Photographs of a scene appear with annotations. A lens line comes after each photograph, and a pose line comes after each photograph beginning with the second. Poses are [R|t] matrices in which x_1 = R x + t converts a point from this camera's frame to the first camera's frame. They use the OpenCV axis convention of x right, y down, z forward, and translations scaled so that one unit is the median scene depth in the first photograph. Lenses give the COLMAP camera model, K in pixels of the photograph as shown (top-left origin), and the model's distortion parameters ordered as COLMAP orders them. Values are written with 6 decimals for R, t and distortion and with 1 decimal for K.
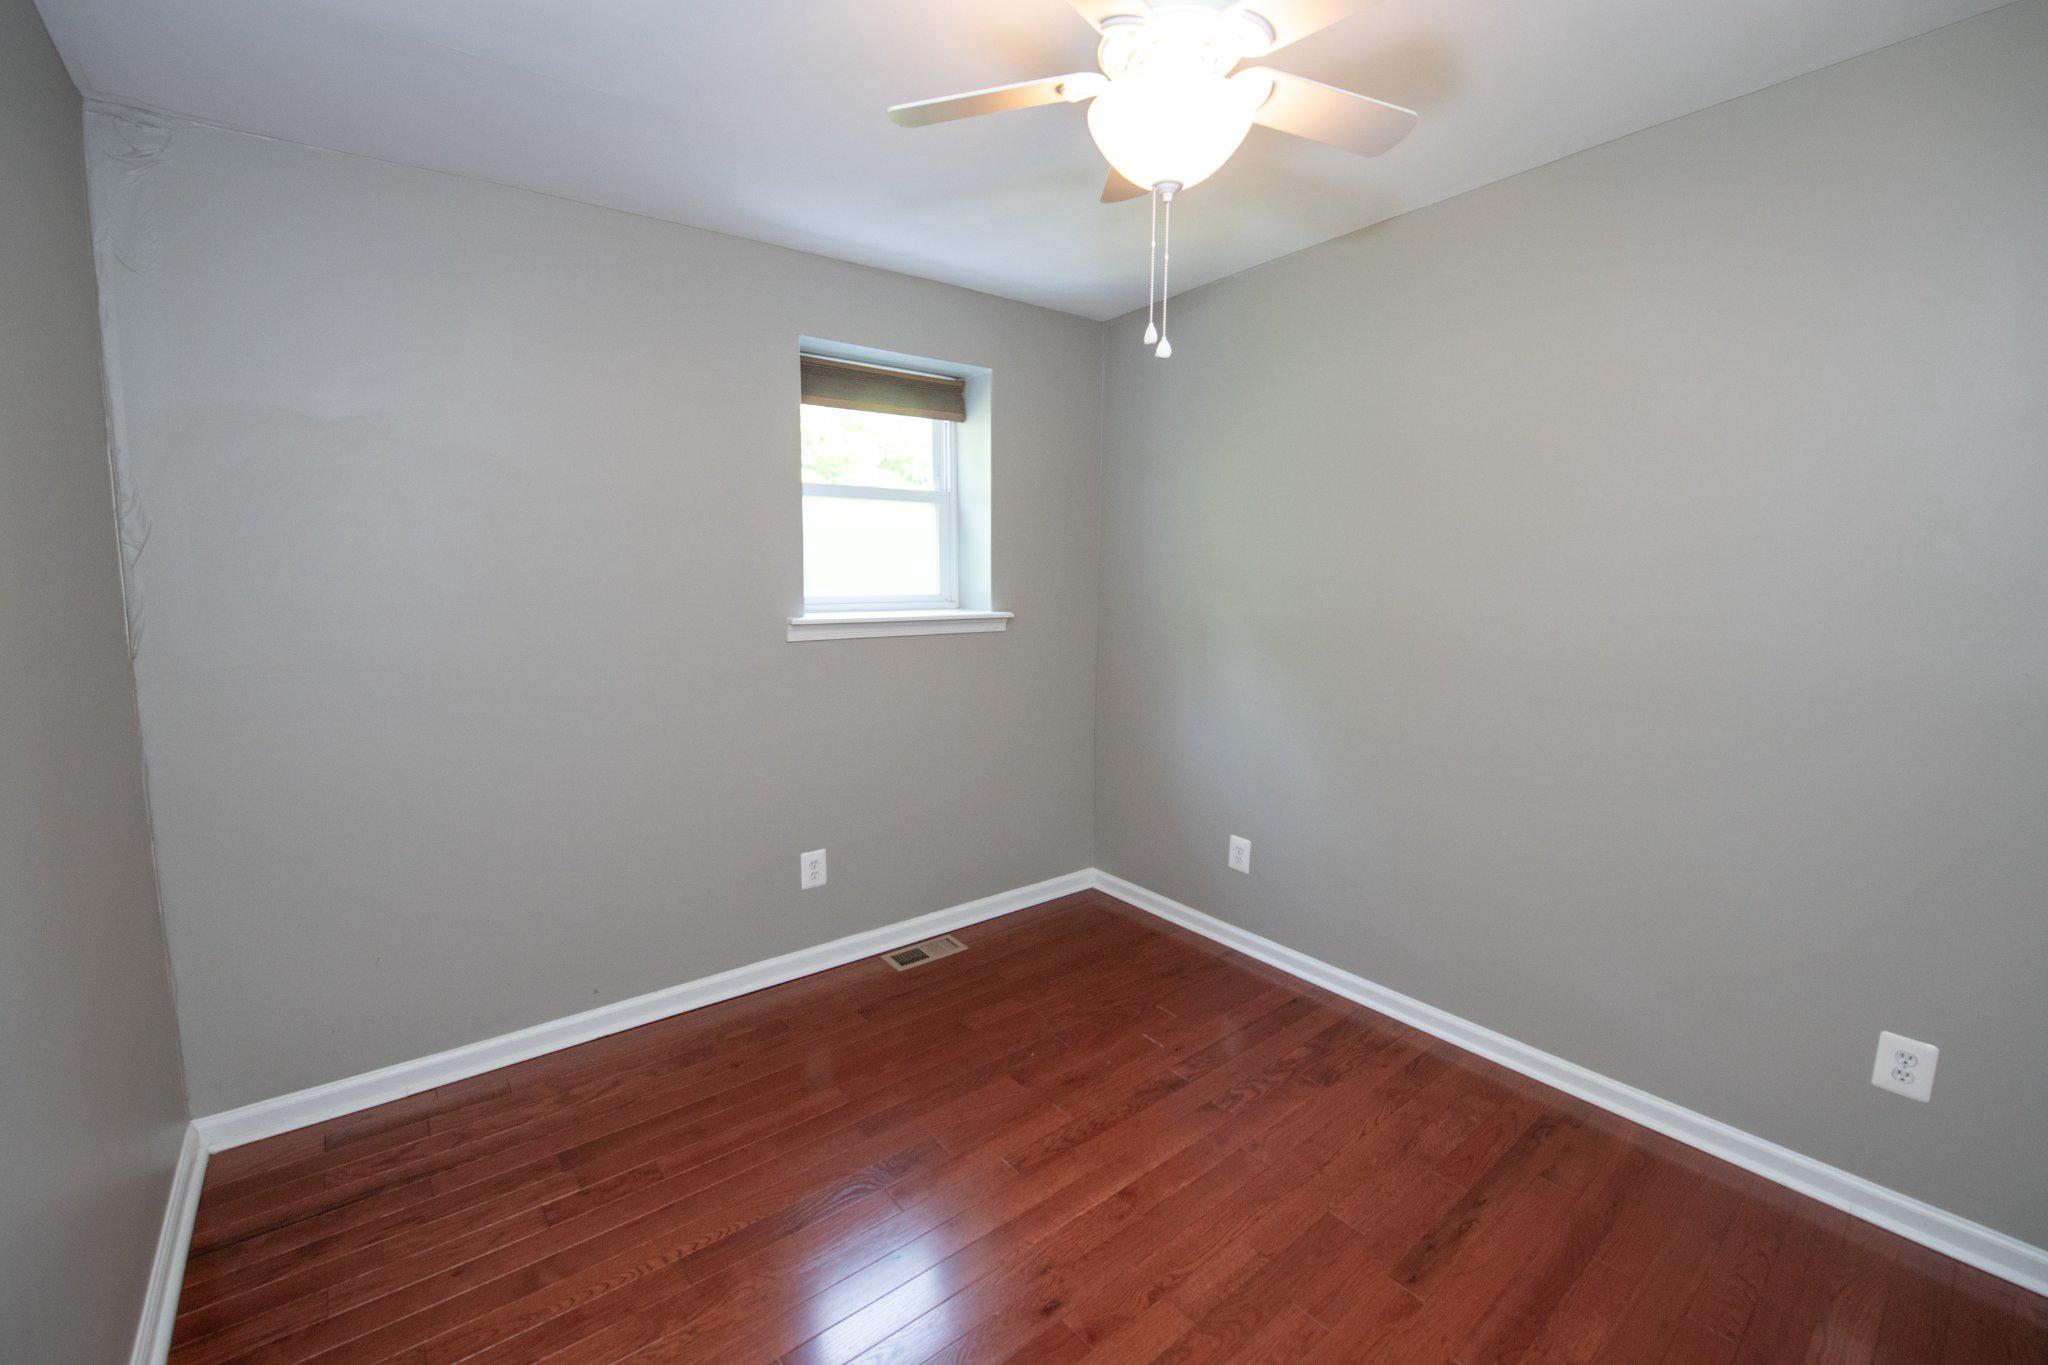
lens RADIAL K [[847.1, 0, 1017.6], [0, 847.1, 675.2], [0, 0, 1]] dist [-0.004318, -0.000231]
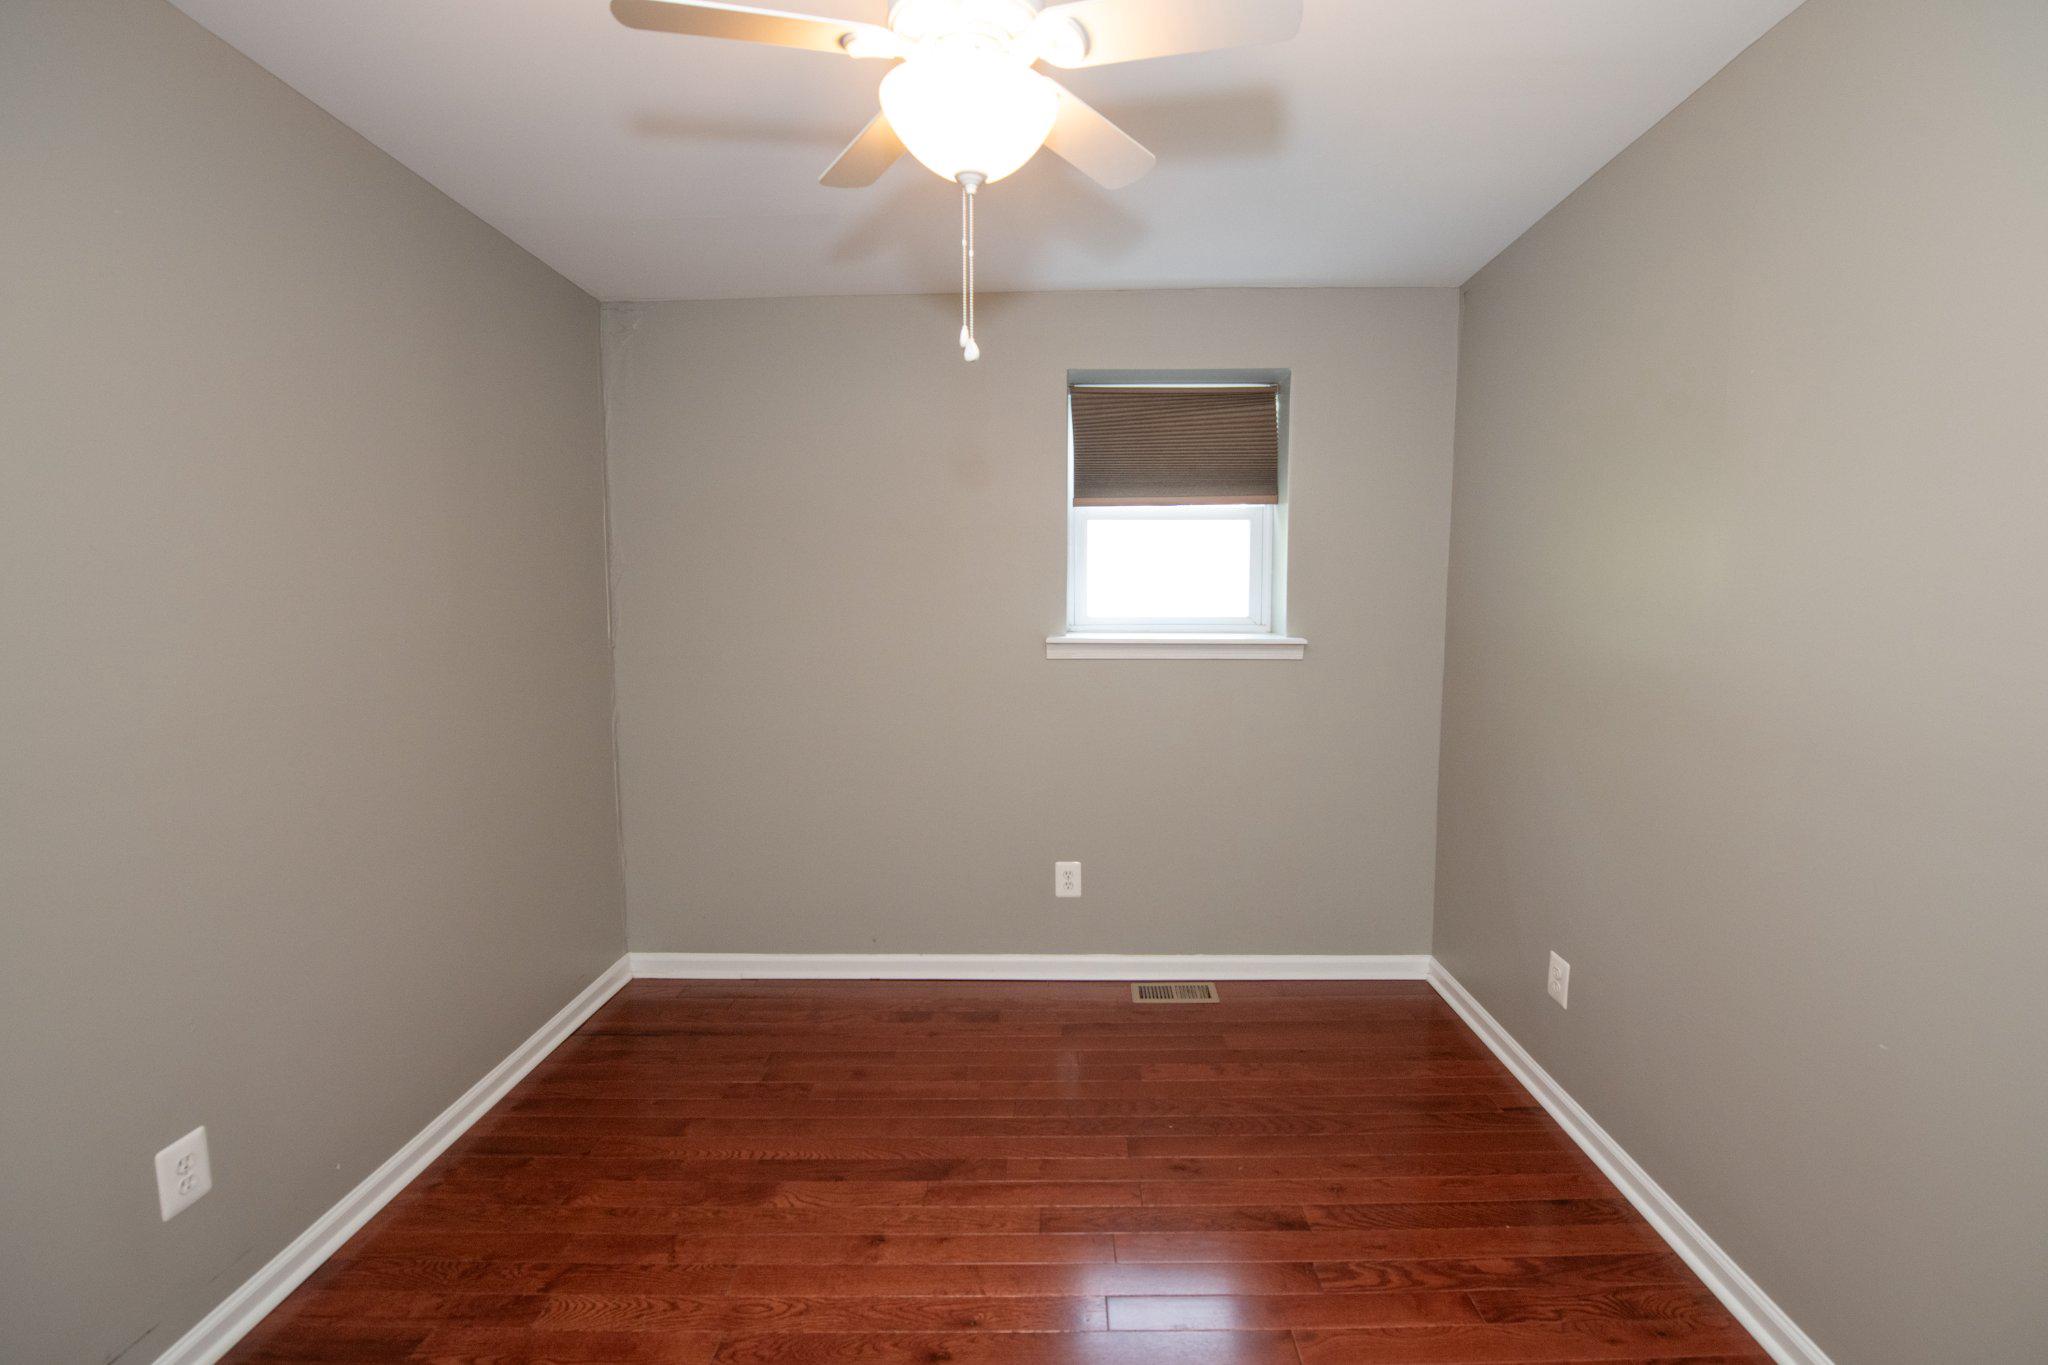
lens RADIAL K [[863.9, 0, 1061.9], [0, 863.9, 672.1], [0, 0, 1]] dist [-0.000022, -0.006609]
pose [[0.786263, 0.054987, -0.615440, 0.428907], [-0.072224, 0.997383, -0.003158, -0.022039], [0.613656, 0.046932, 0.788177, 0.165773]]
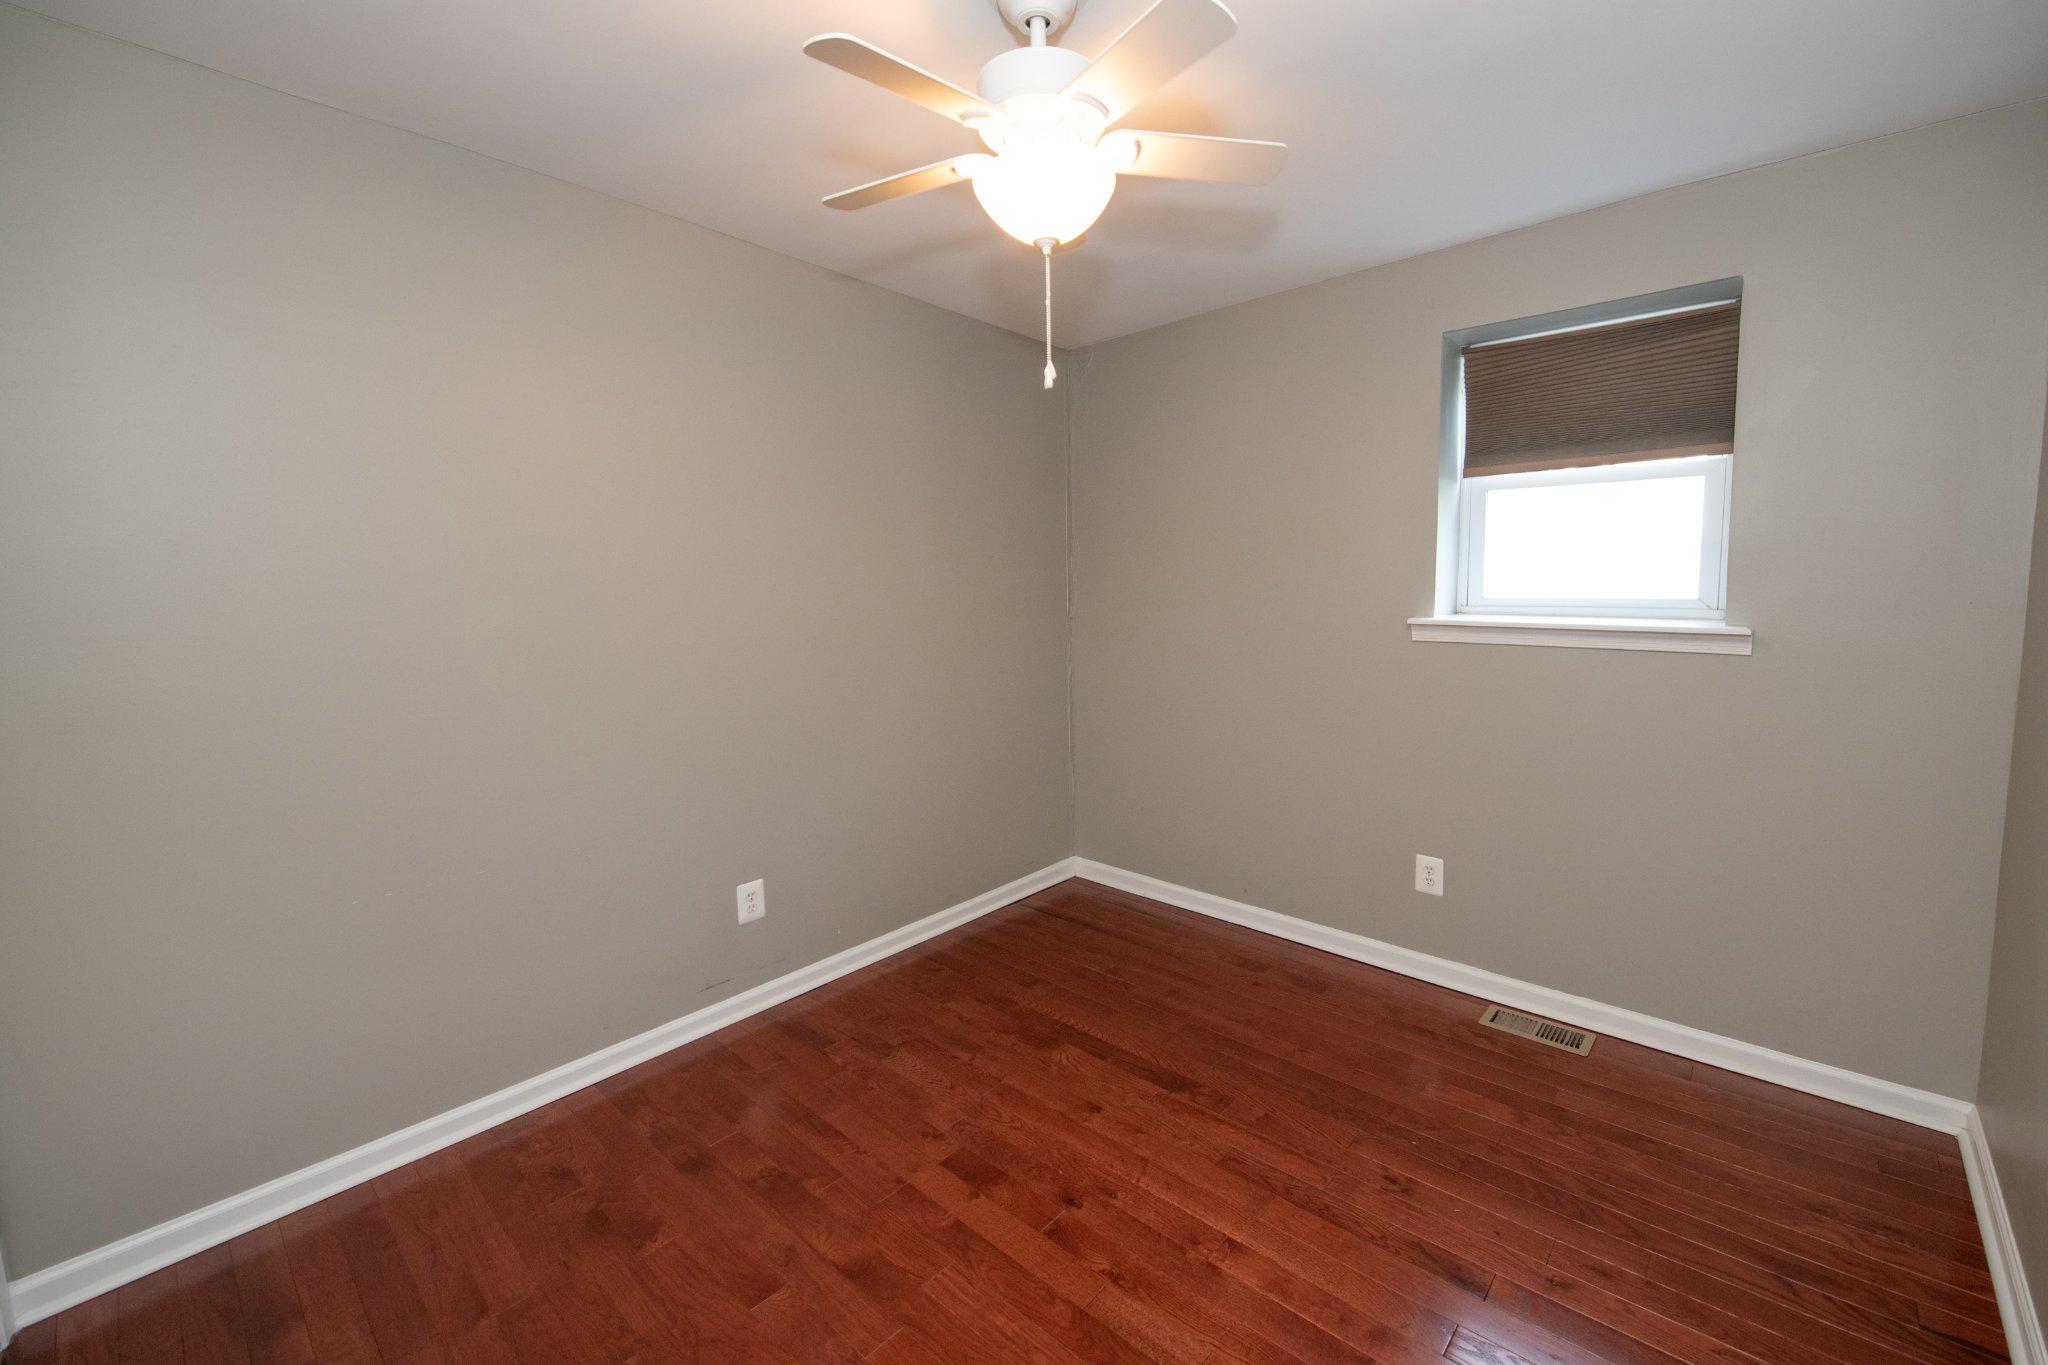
lens RADIAL K [[842.9, 0, 1069.9], [0, 842.9, 656.6], [0, 0, 1]] dist [0.000970, -0.004834]
pose [[0.188751, 0.090351, -0.977860, 0.671986], [-0.104942, 0.991912, 0.071393, -0.052185], [0.976402, 0.089143, 0.196706, 0.419208]]
